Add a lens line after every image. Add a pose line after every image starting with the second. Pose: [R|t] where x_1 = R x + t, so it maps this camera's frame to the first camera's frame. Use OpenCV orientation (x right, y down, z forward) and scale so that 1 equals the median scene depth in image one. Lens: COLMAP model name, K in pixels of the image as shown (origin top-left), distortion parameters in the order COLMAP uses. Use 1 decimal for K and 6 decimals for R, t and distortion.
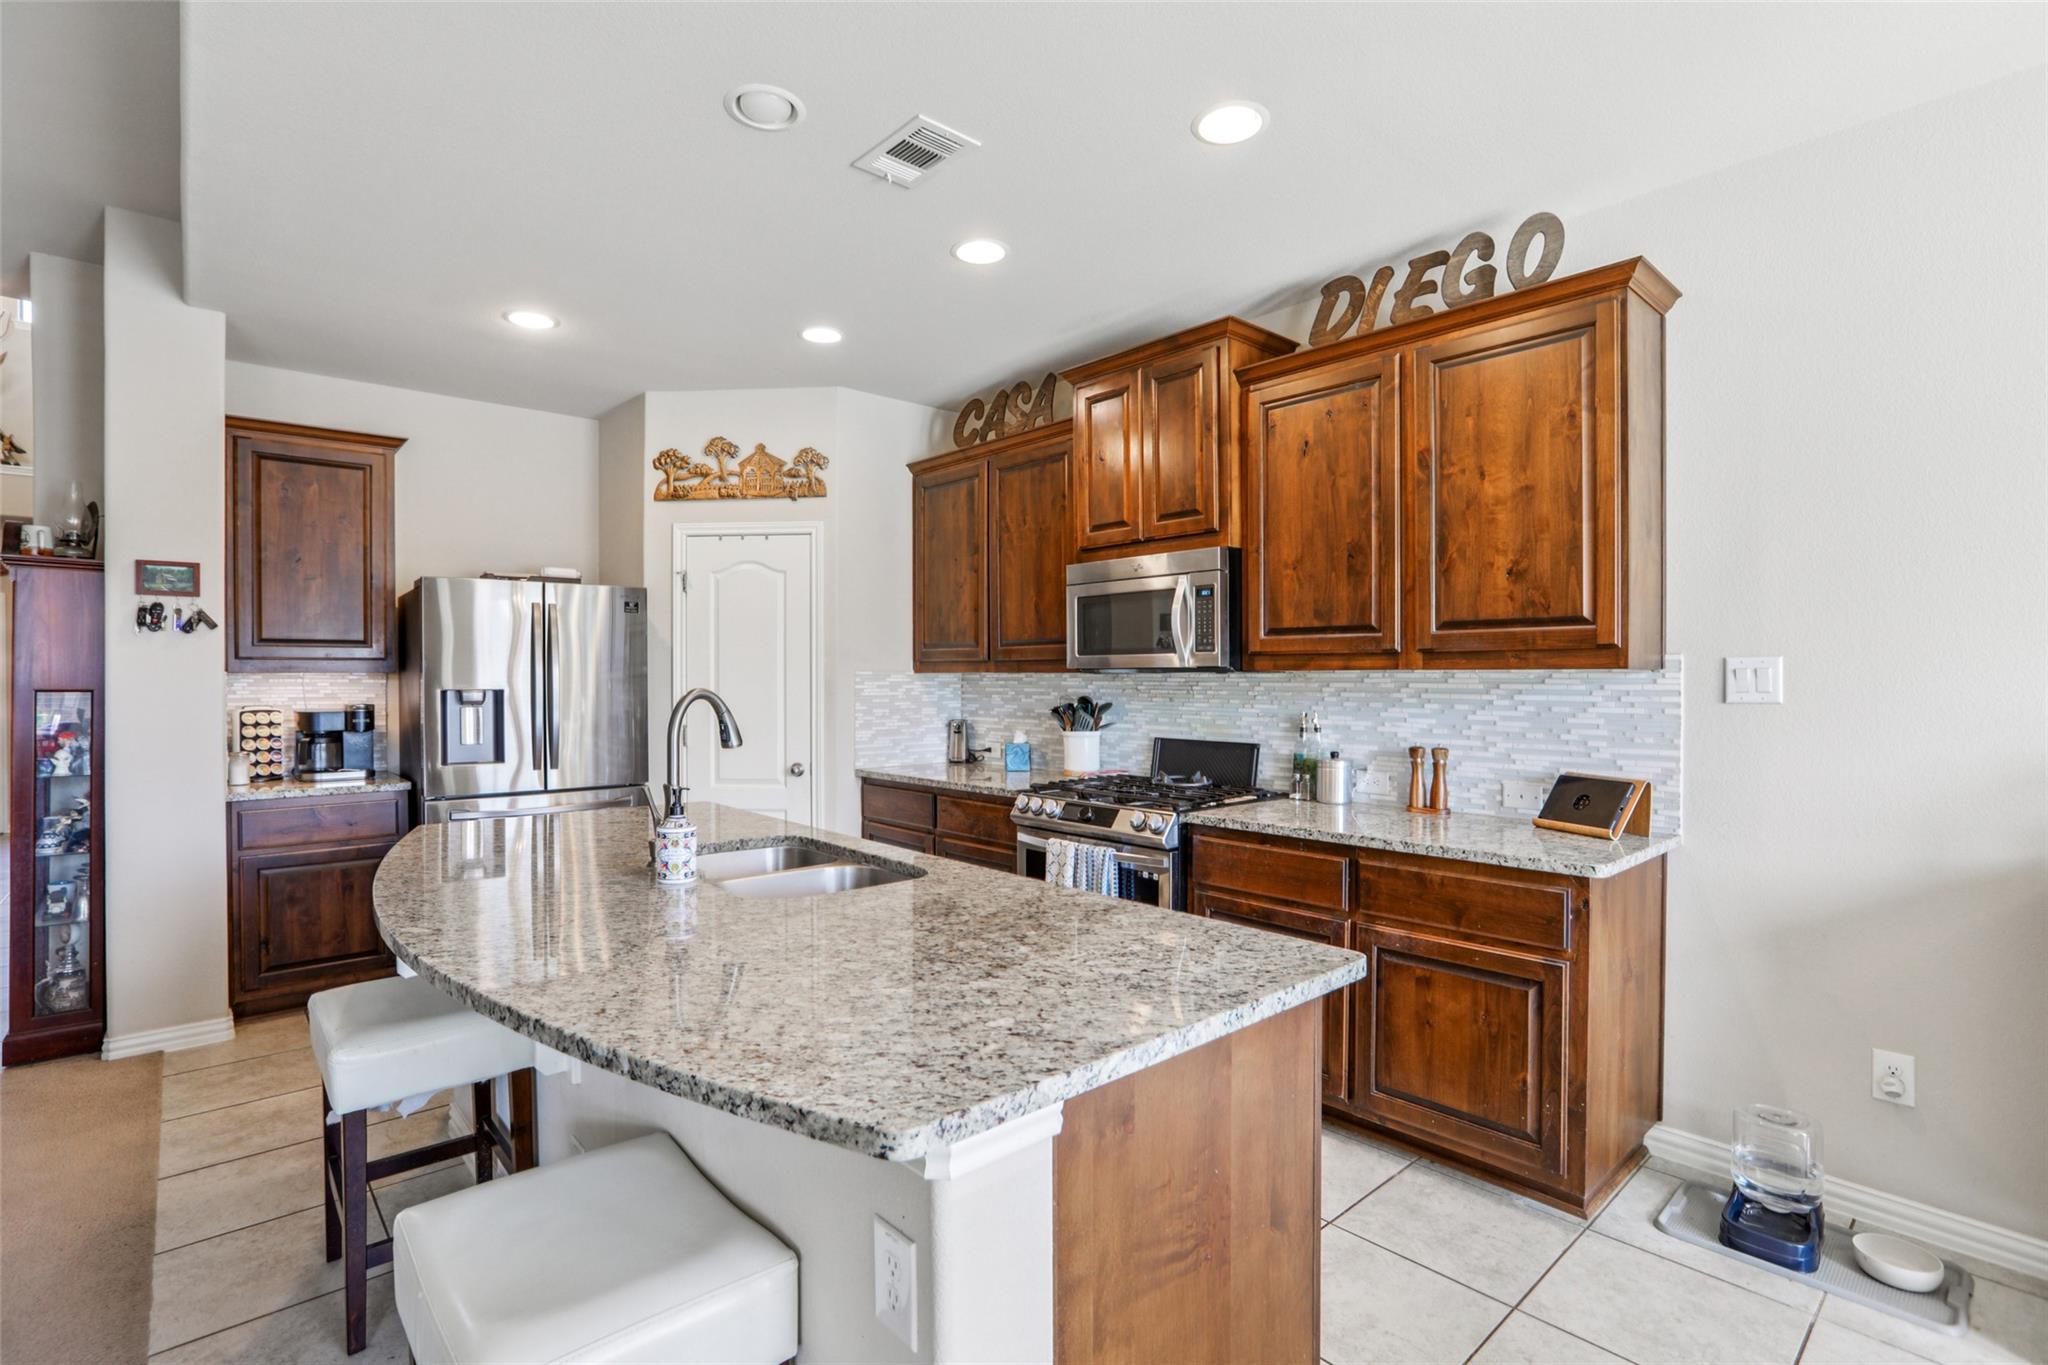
lens RADIAL K [[939.9, 0, 1036.8], [0, 939.9, 678.5], [0, 0, 1]] dist [-0.028032, 0.005665]
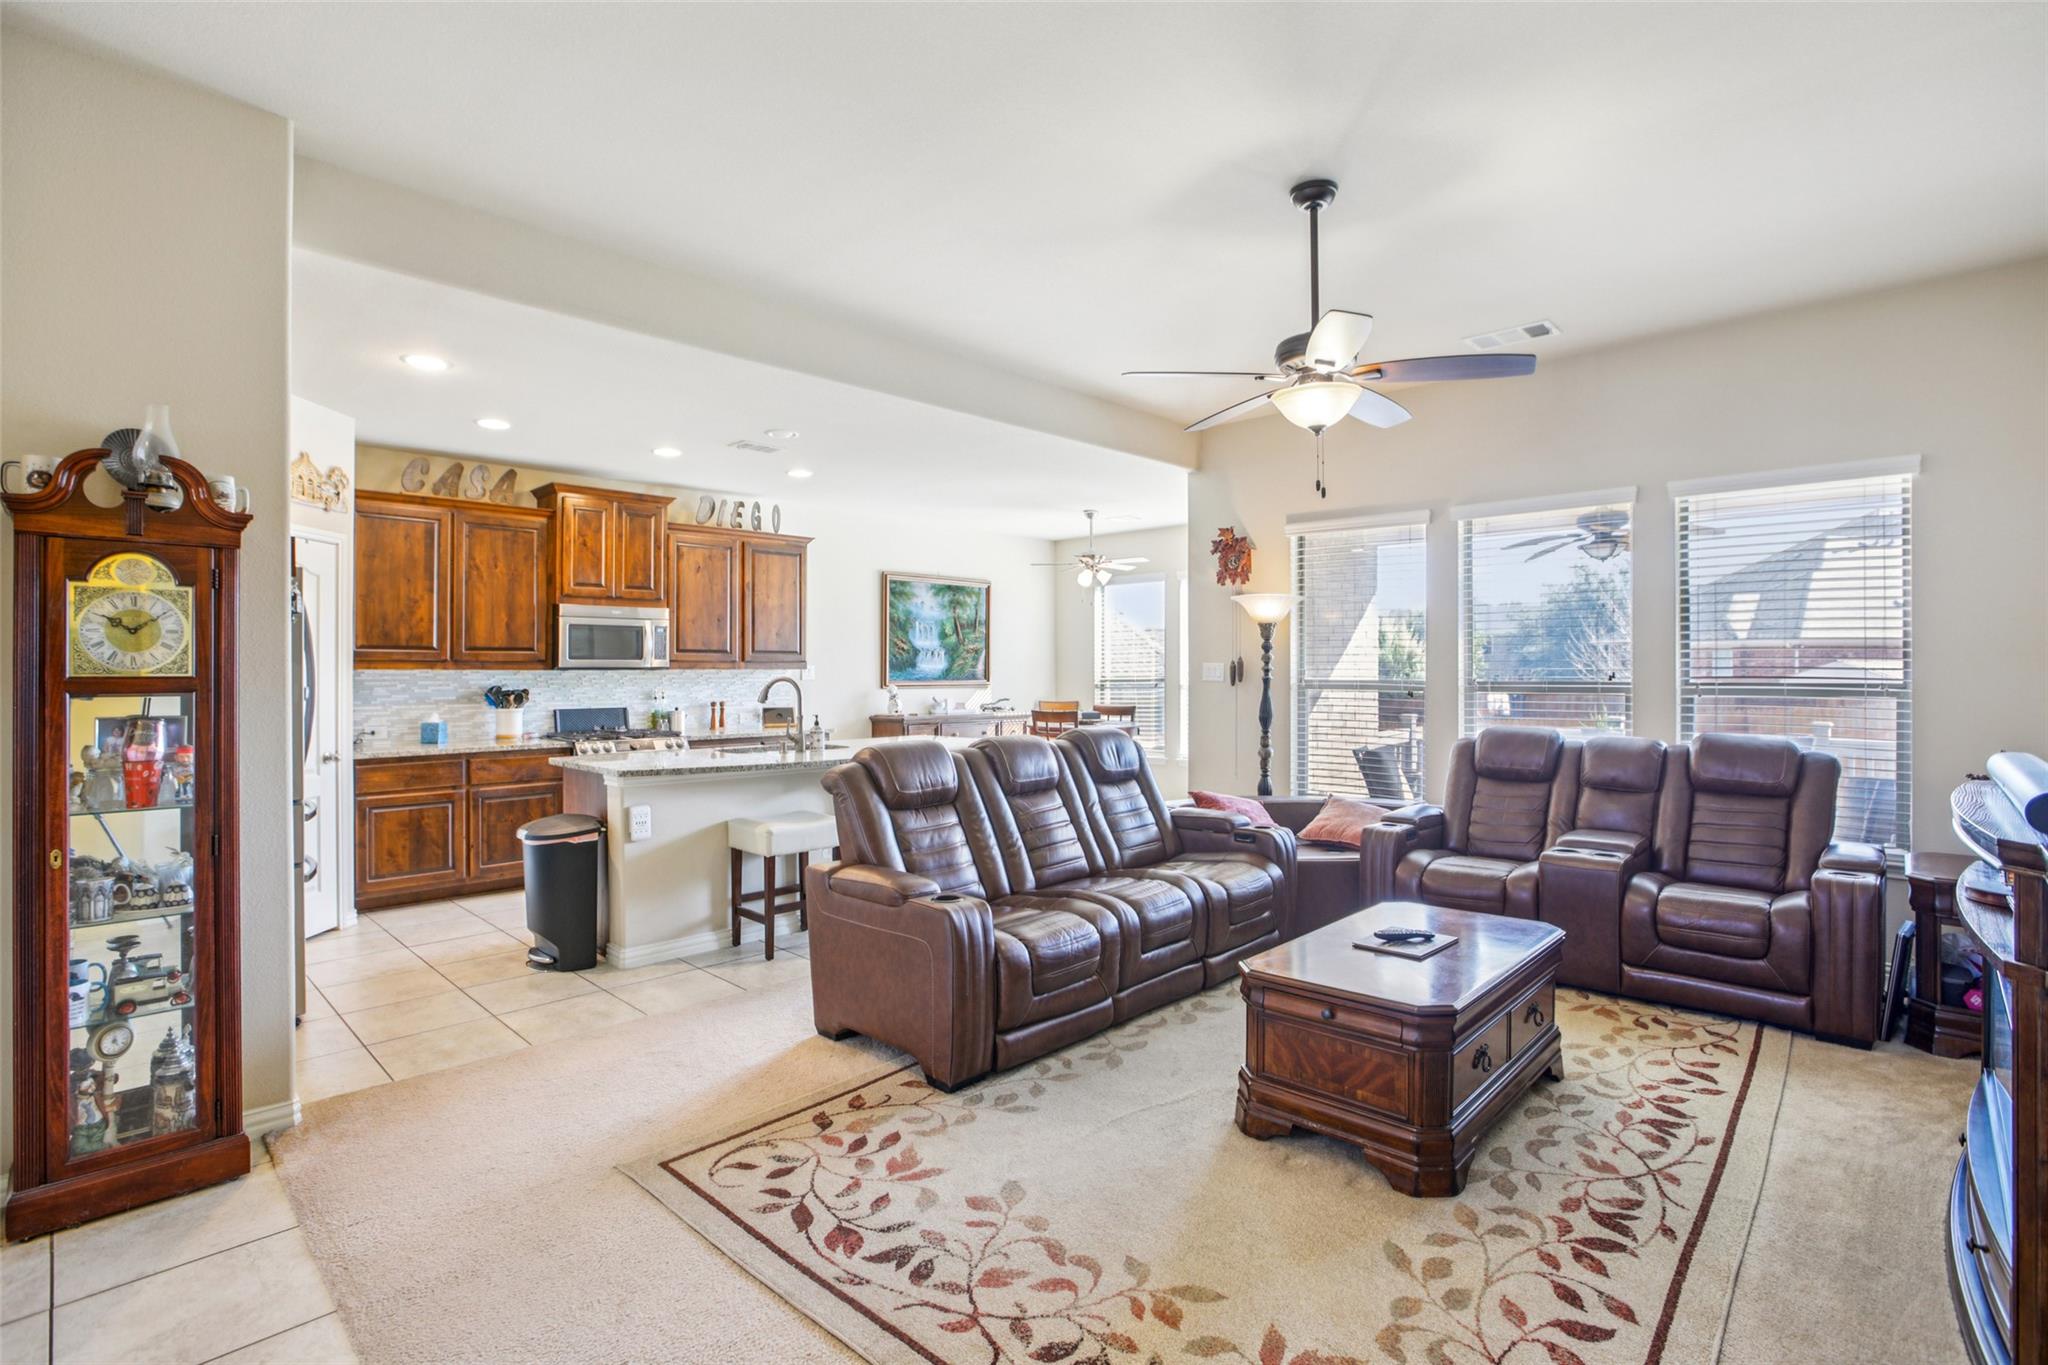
lens RADIAL K [[959.8, 0, 1016.6], [0, 959.8, 668.8], [0, 0, 1]] dist [-0.043774, 0.023364]
pose [[-0.053081, 0.007065, 0.998565, -1.879364], [0.012489, 0.999901, -0.006410, 0.014269], [-0.998512, 0.012131, -0.053164, 0.342084]]
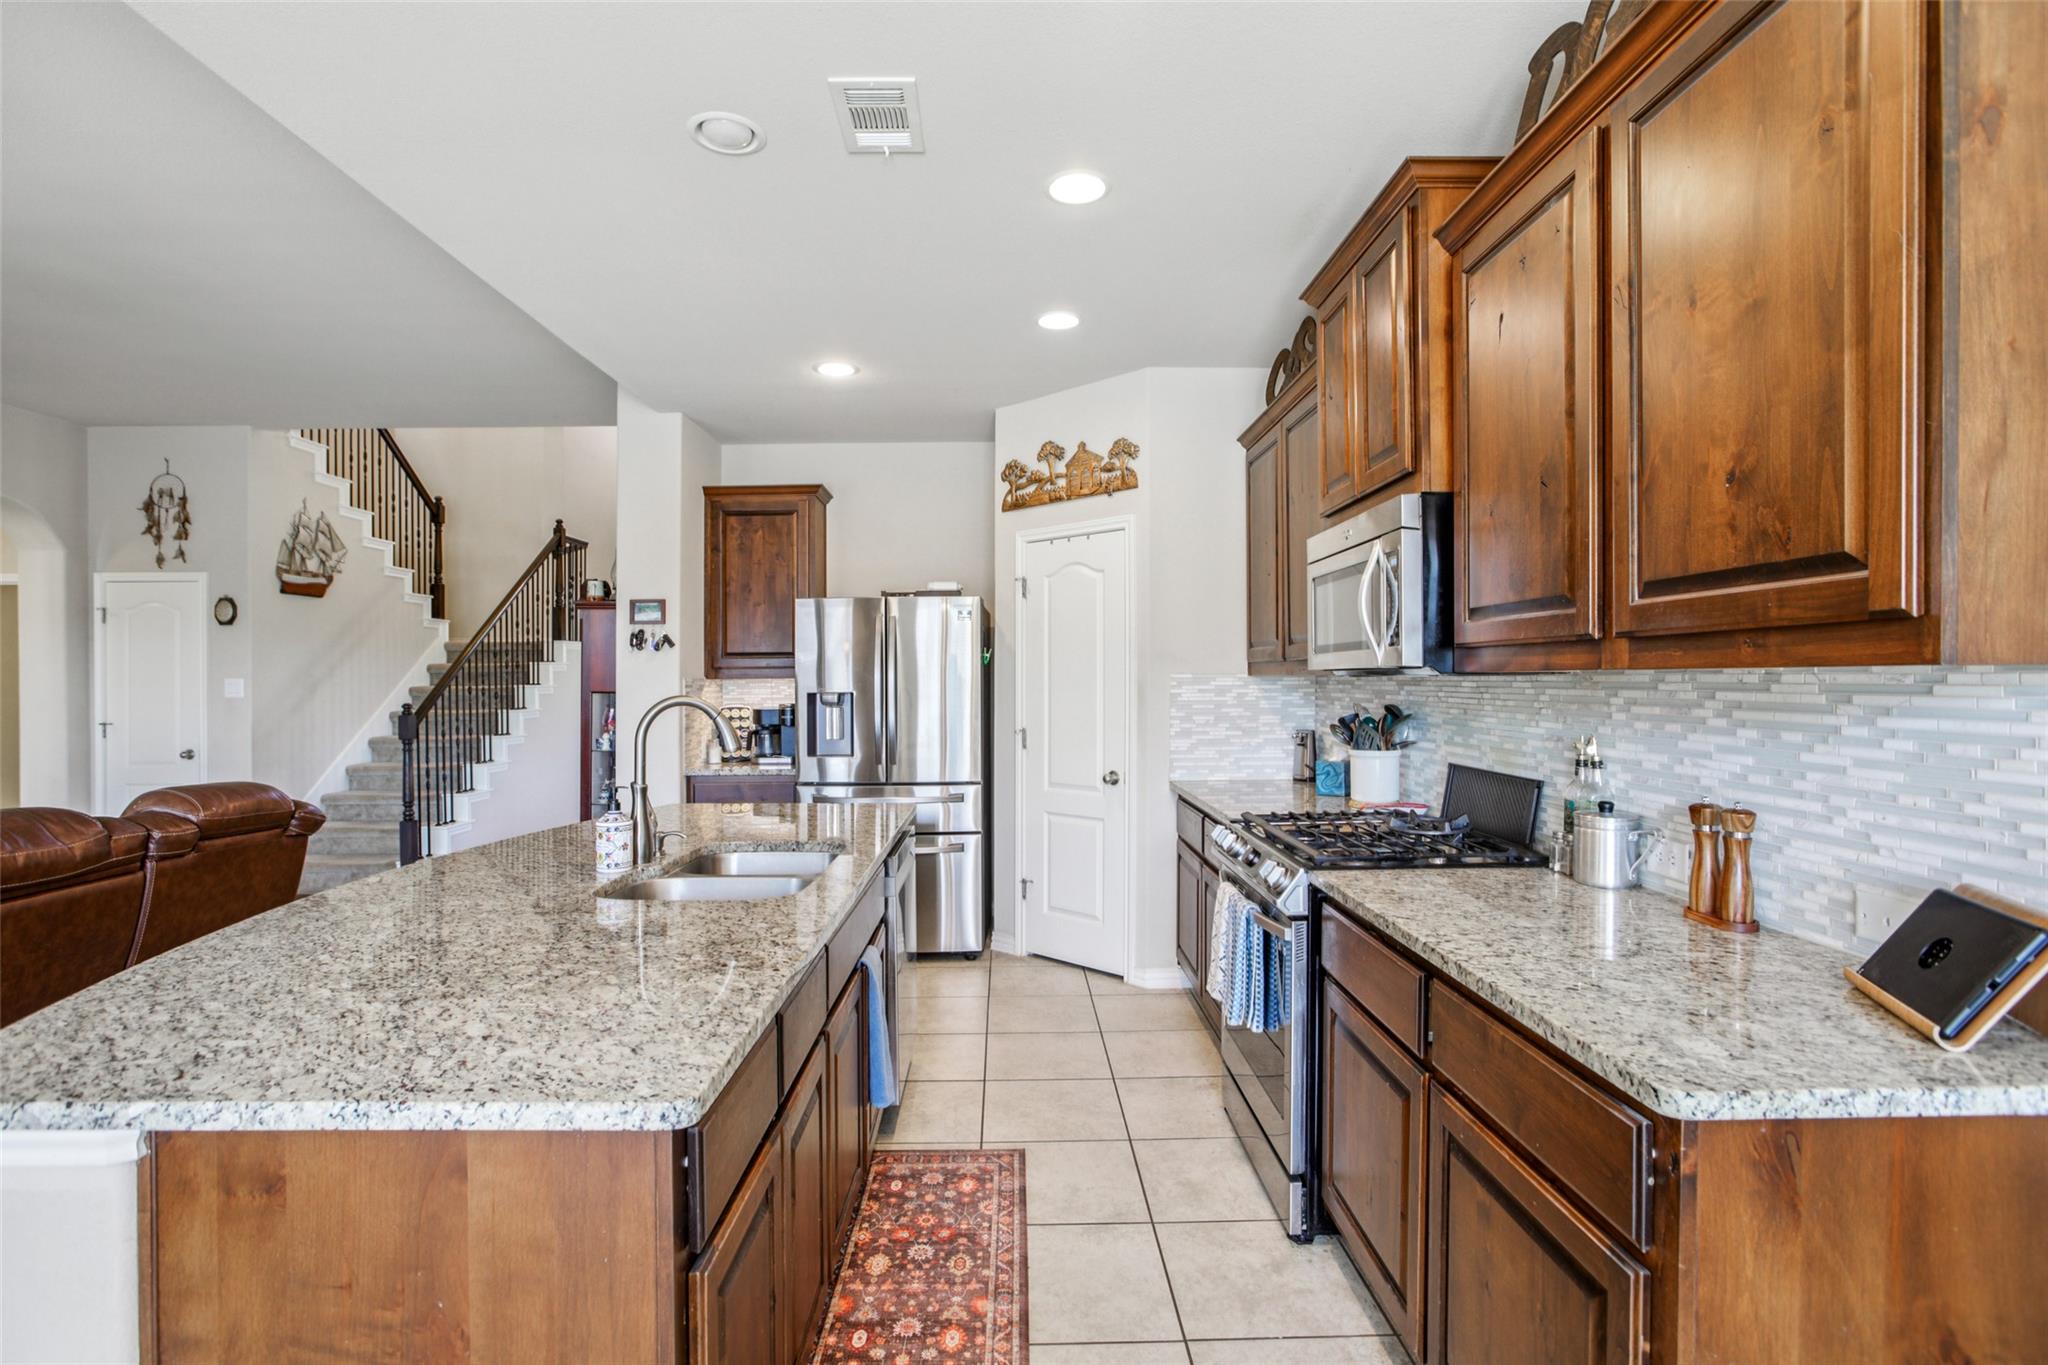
lens RADIAL K [[967.4, 0, 1038.0], [0, 967.4, 676.6], [0, 0, 1]] dist [-0.041554, 0.020895]
pose [[0.757582, -0.005538, -0.652716, 0.442427], [0.004773, 0.999984, -0.002944, -0.004074], [0.652722, -0.000885, 0.757597, 0.281483]]
